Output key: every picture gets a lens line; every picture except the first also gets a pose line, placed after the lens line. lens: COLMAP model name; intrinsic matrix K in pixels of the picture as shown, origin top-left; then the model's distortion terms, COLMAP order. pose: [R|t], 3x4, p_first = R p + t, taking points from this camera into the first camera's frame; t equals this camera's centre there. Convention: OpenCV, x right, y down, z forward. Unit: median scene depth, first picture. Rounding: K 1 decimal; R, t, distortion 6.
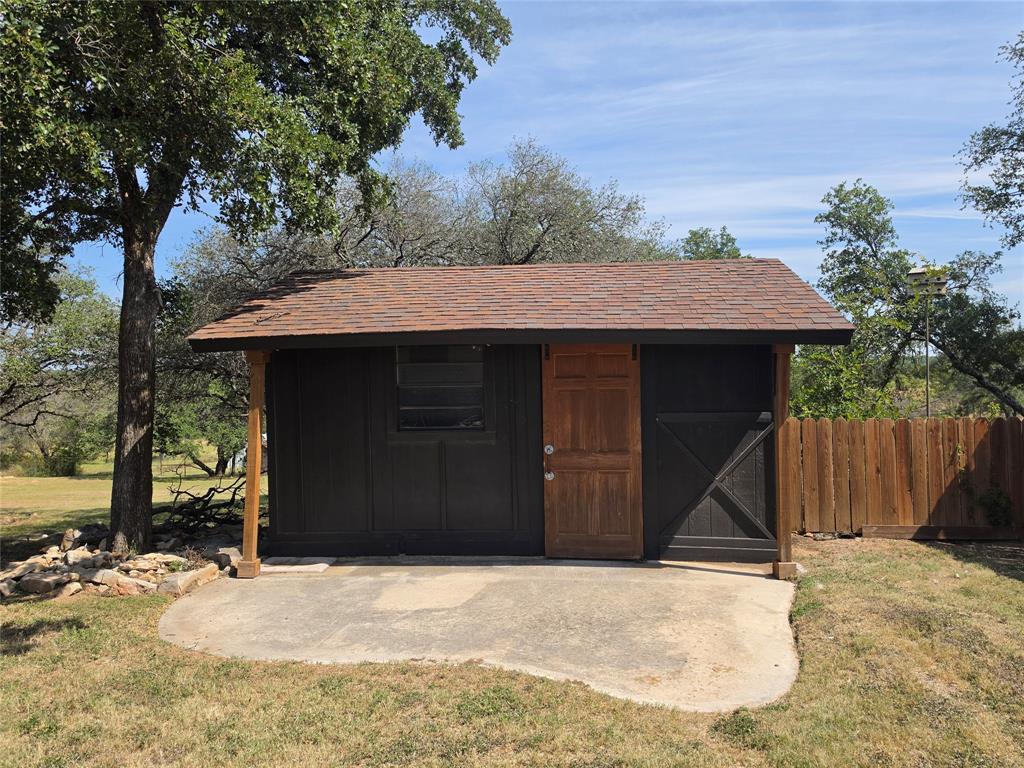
lens RADIAL K [[795.1, 0, 512.4], [0, 795.1, 382.5], [0, 0, 1]] dist [0.002134, -0.000348]
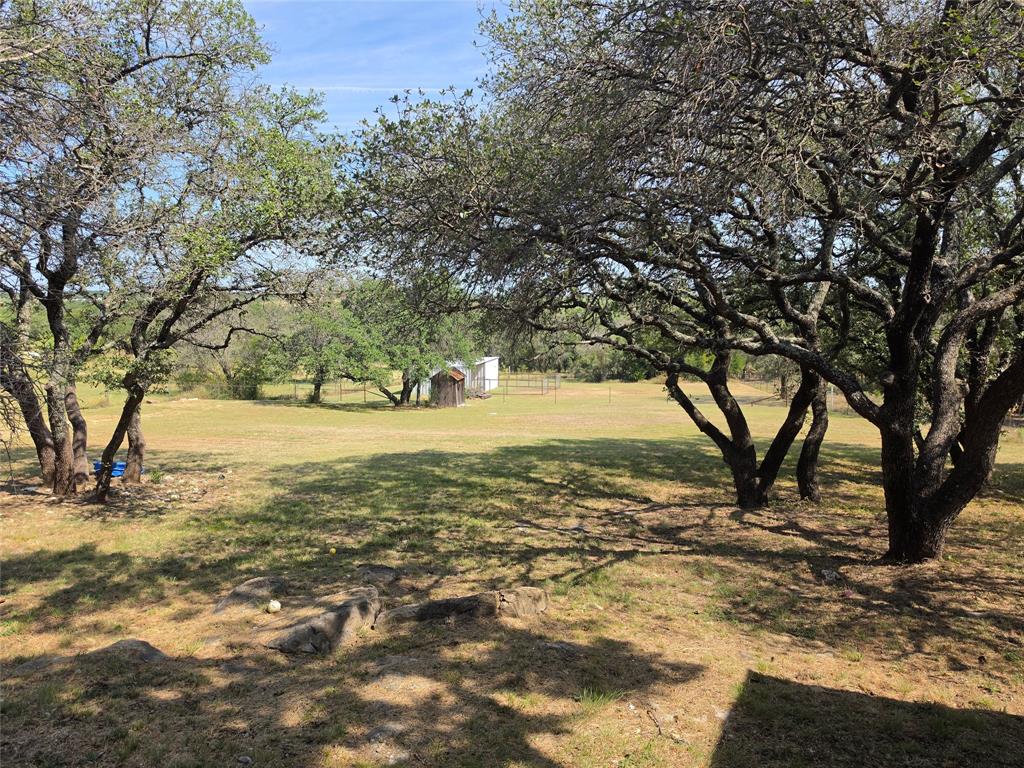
lens RADIAL K [[795.1, 0, 512.1], [0, 795.1, 384.9], [0, 0, 1]] dist [0.002134, -0.000348]
pose [[0.983434, 0.029884, -0.178784, -0.091648], [-0.012586, 0.995194, 0.097115, 0.006137], [0.180827, -0.093256, 0.979084, 0.144369]]
